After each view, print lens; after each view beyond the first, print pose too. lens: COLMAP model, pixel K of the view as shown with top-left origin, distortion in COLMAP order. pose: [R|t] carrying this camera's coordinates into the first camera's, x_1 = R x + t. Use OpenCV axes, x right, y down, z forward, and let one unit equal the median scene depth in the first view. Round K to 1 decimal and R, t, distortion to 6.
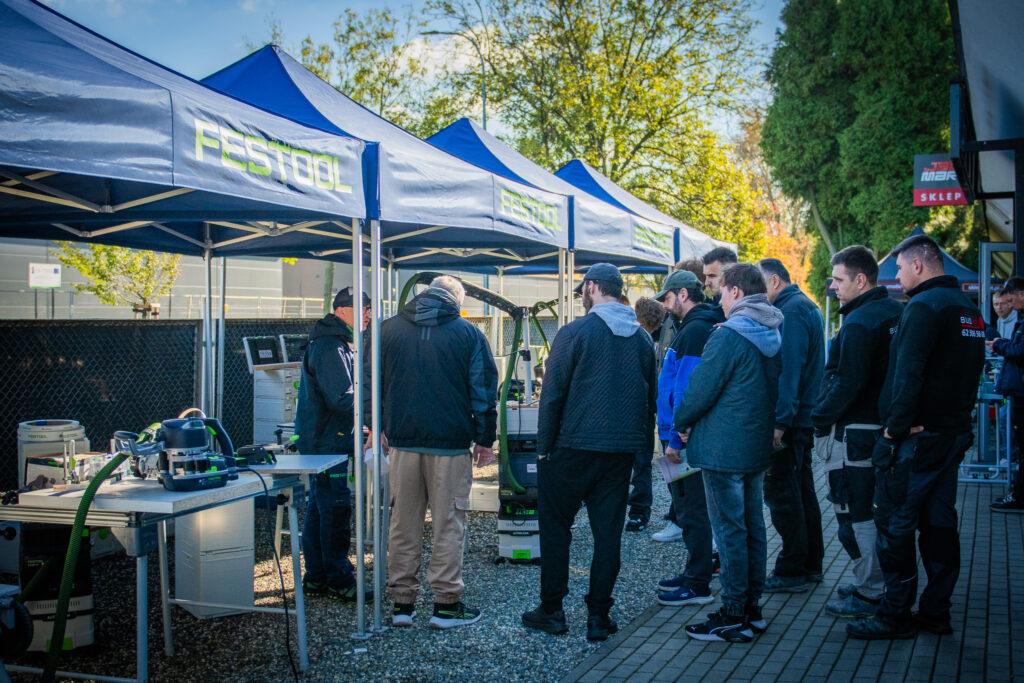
lens RADIAL K [[1328.2, 0, 512.0], [0, 1328.2, 341.5], [0, 0, 1]] dist [0.018077, 0.051114]
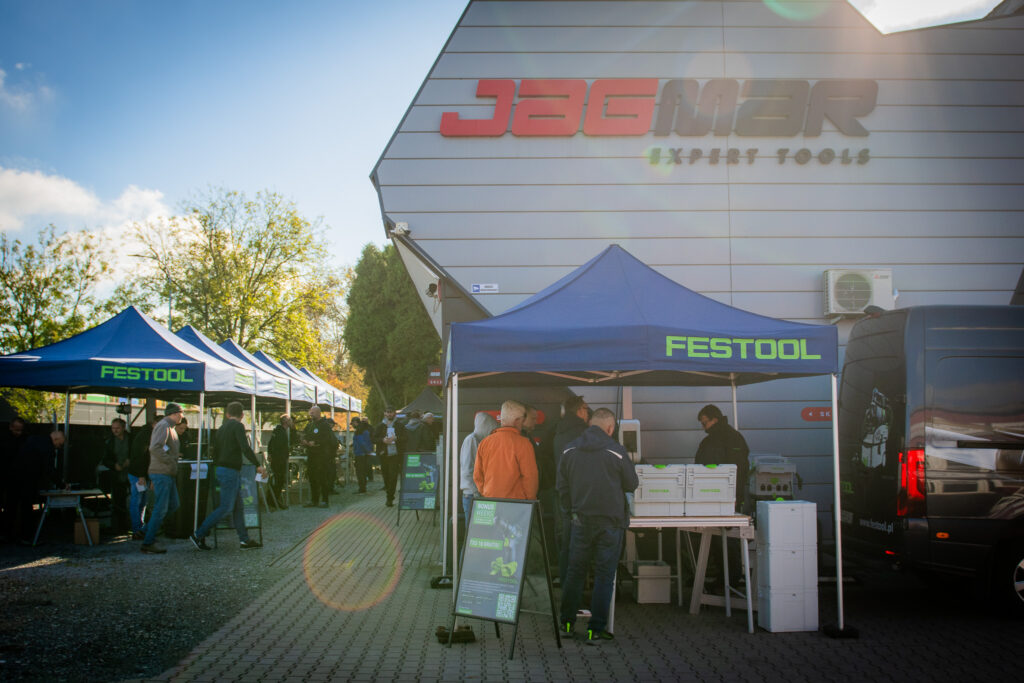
lens RADIAL K [[1080.4, 0, 512.0], [0, 1080.4, 341.5], [0, 0, 1]] dist [-0.047070, -0.023301]
pose [[0.930479, 0.024640, 0.365515, -0.147965], [0.014374, 0.994512, -0.103633, 0.014620], [-0.366063, 0.101682, 0.925018, -0.479927]]
